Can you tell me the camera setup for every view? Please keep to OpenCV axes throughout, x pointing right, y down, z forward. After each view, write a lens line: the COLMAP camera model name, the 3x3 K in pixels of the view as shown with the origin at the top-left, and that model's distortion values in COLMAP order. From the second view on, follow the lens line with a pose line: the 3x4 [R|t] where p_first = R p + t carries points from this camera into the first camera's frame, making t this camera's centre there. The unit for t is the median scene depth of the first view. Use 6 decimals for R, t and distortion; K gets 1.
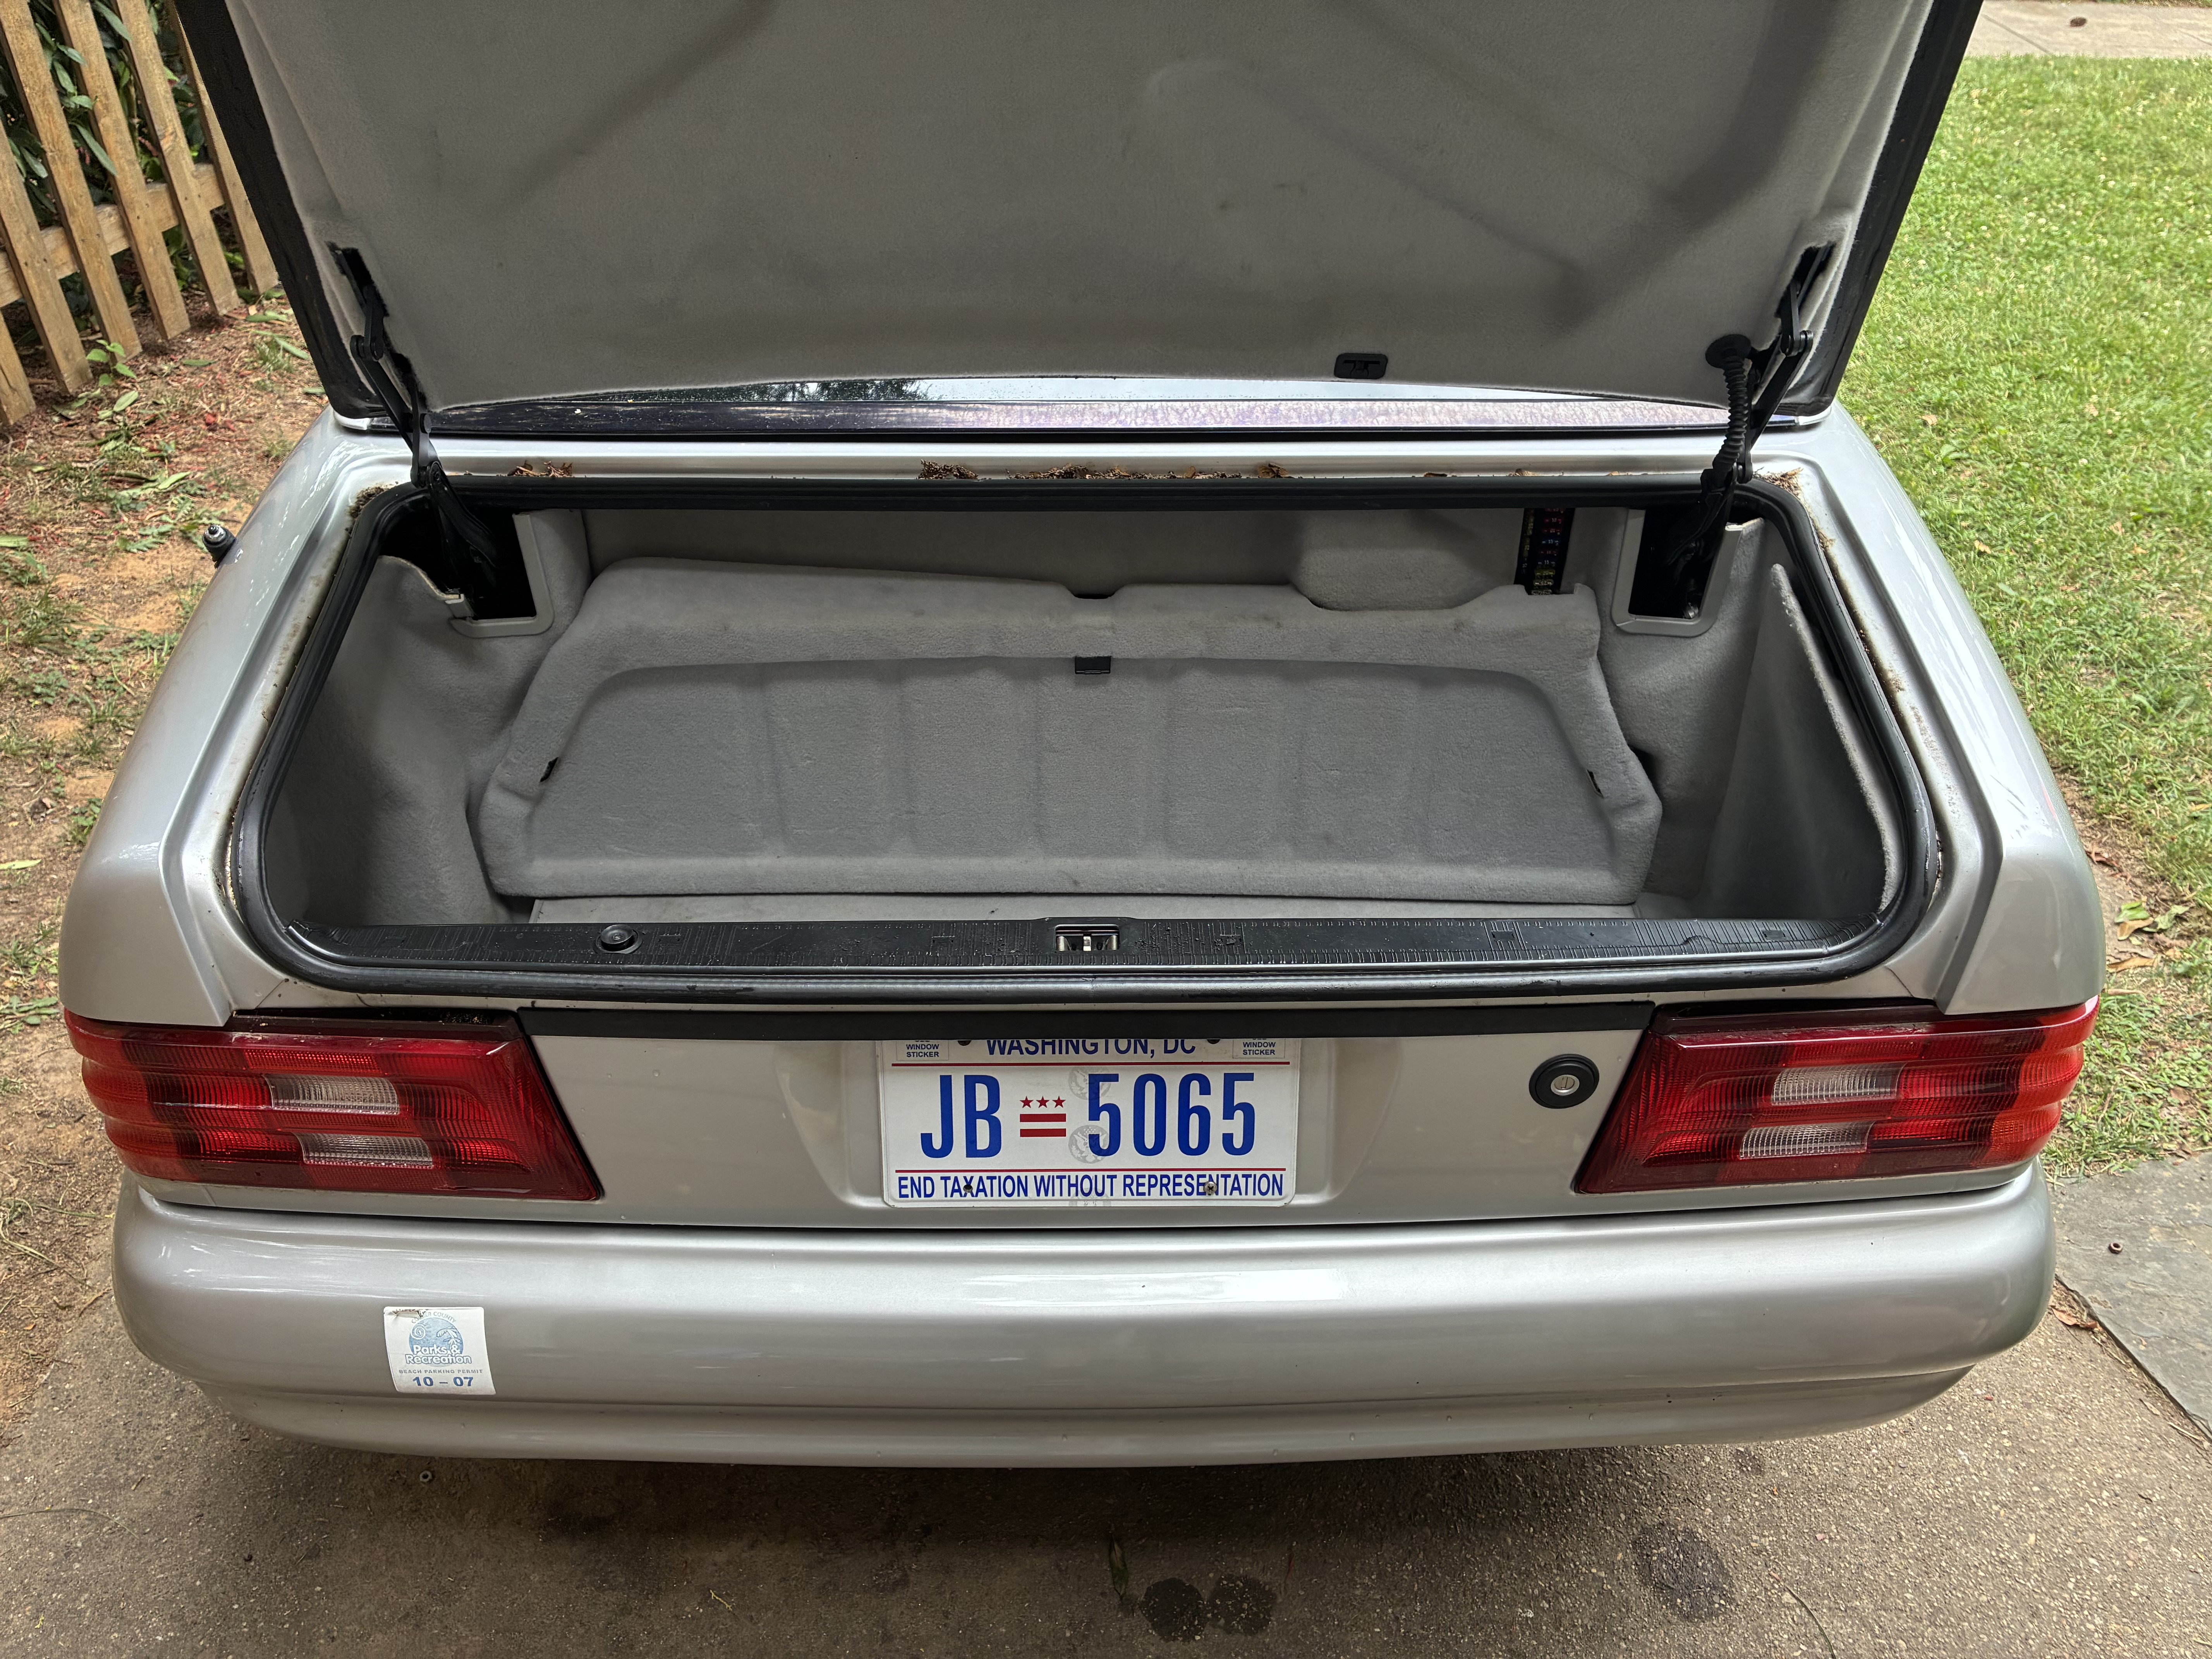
lens RADIAL K [[1708.4, 0, 1106.0], [0, 1708.4, 829.5], [0, 0, 1]] dist [-0.053085, 0.079962]
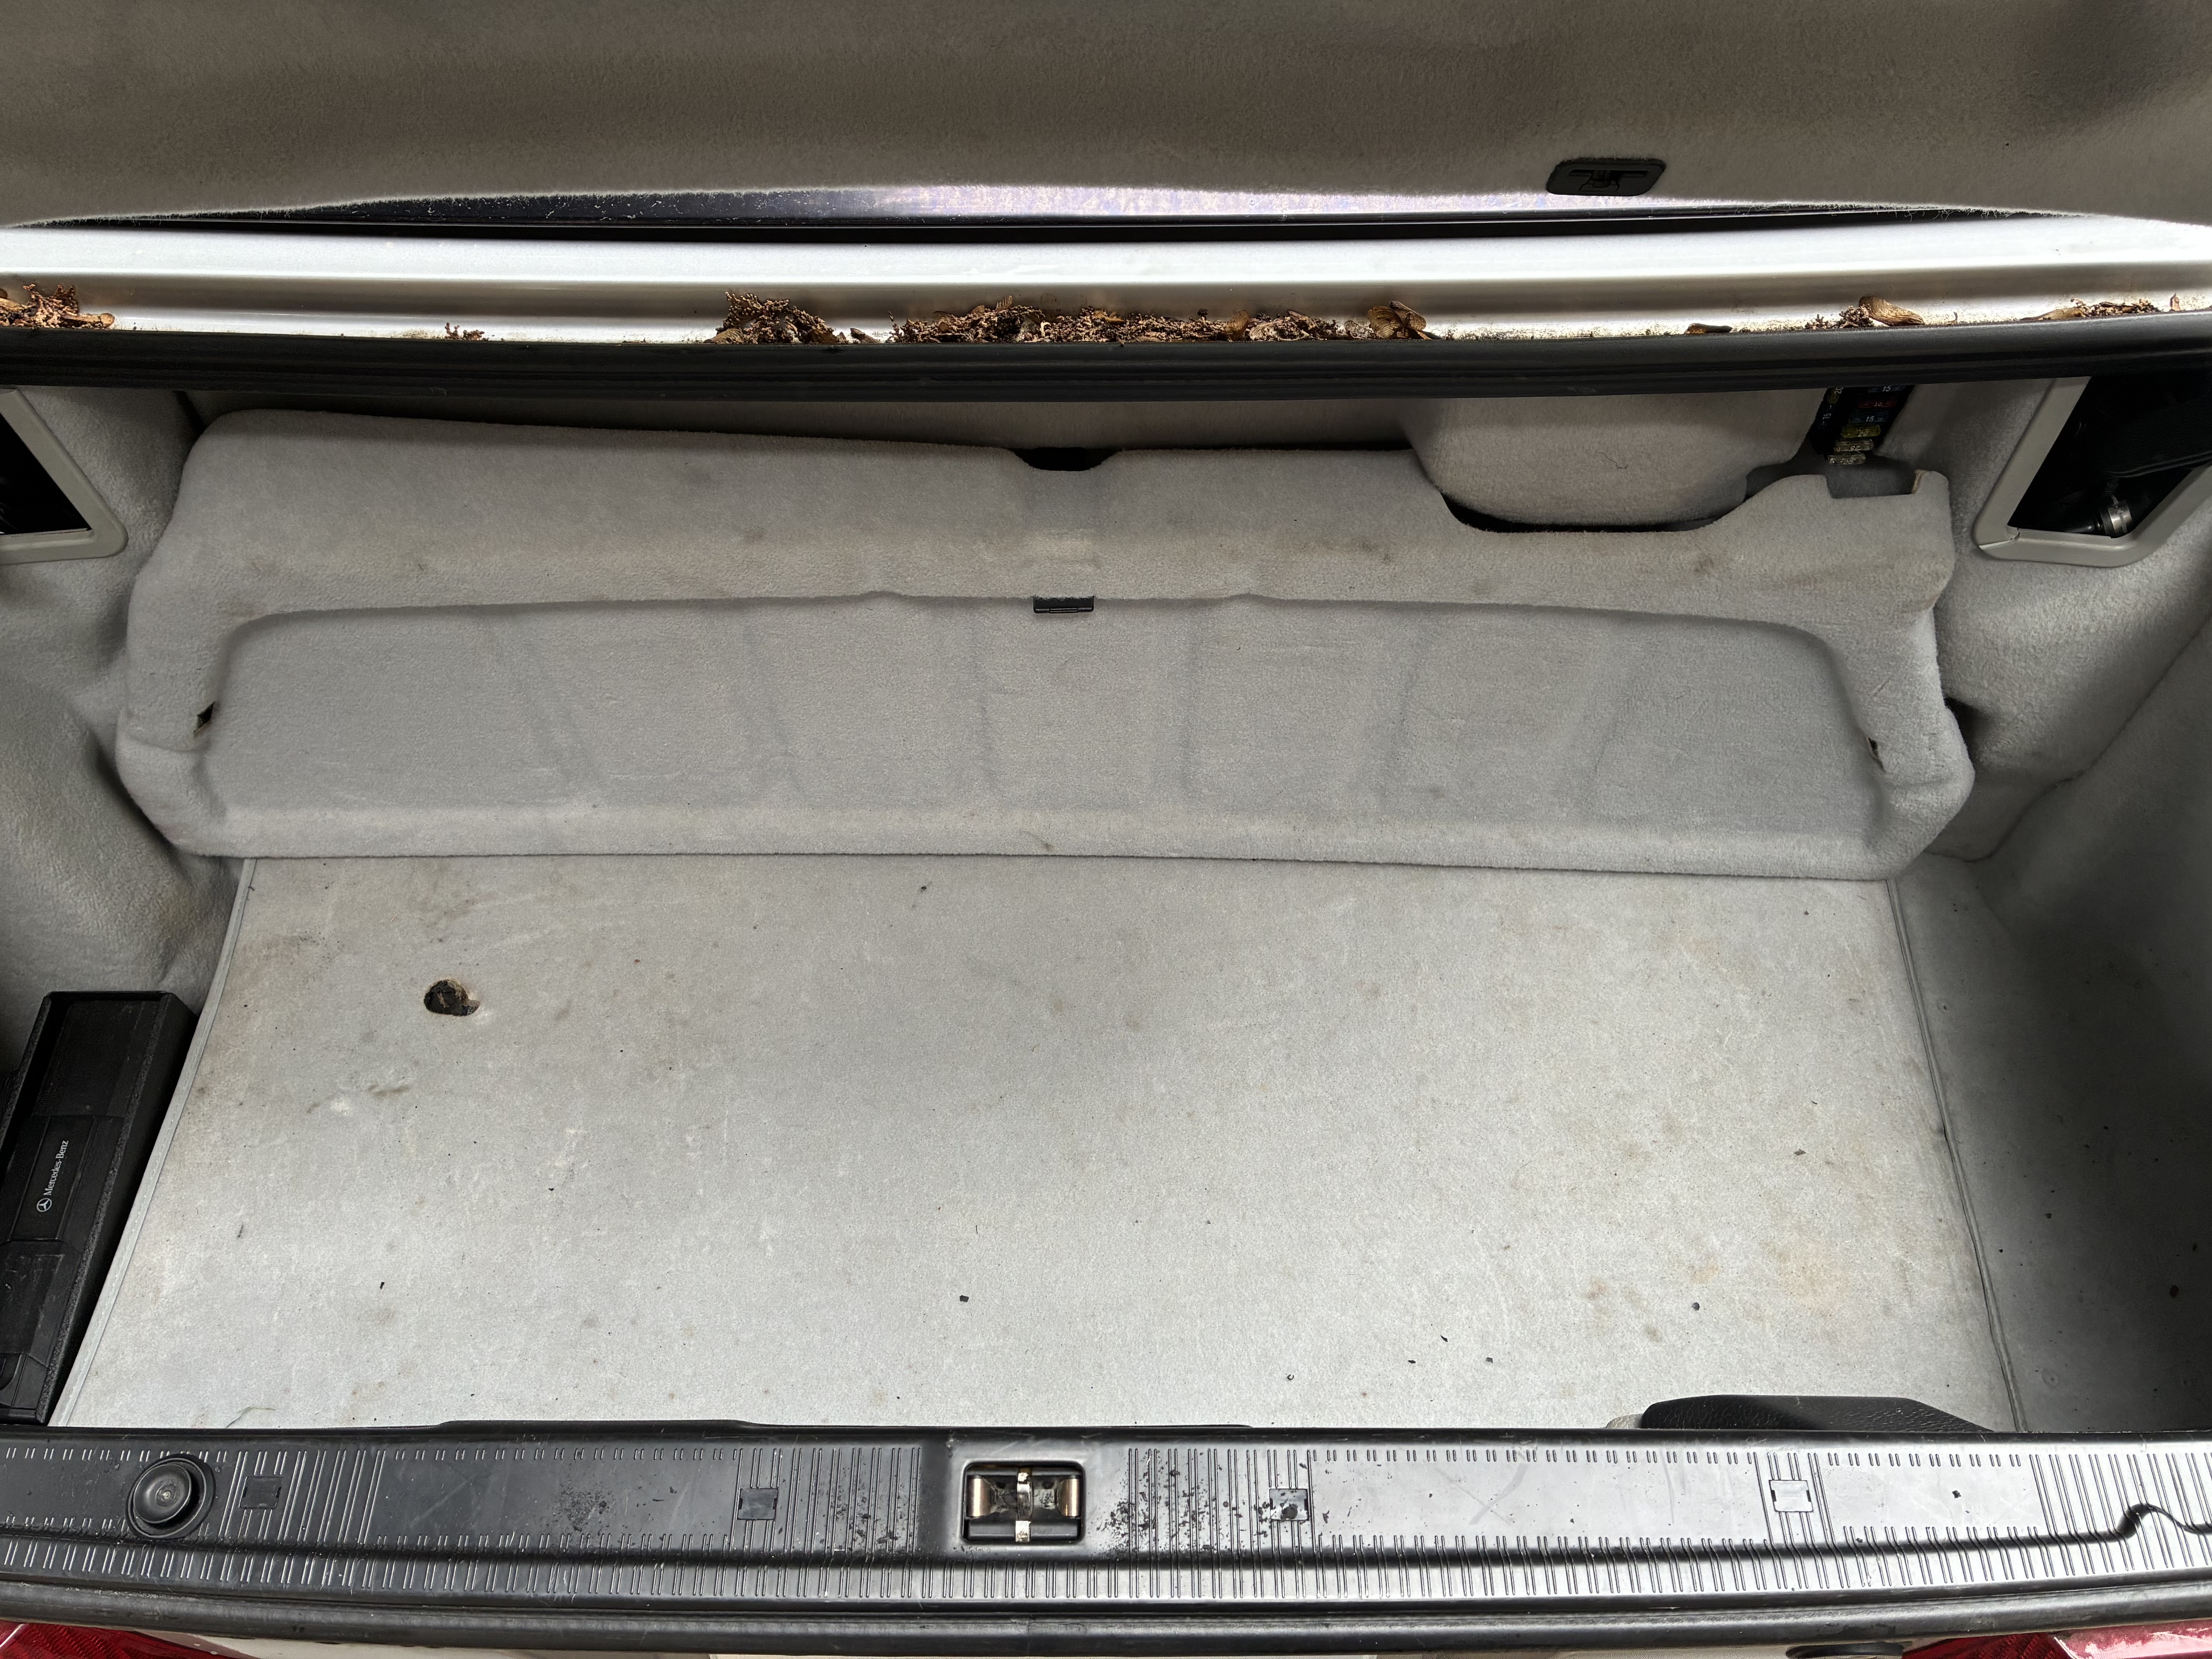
lens RADIAL K [[1708.4, 0, 1106.0], [0, 1708.4, 829.5], [0, 0, 1]] dist [-0.053085, 0.079962]
pose [[0.999835, 0.007221, -0.016693, 0.017290], [0.000253, 0.912190, 0.409767, -0.261432], [0.018186, -0.409703, 0.912038, 0.429314]]
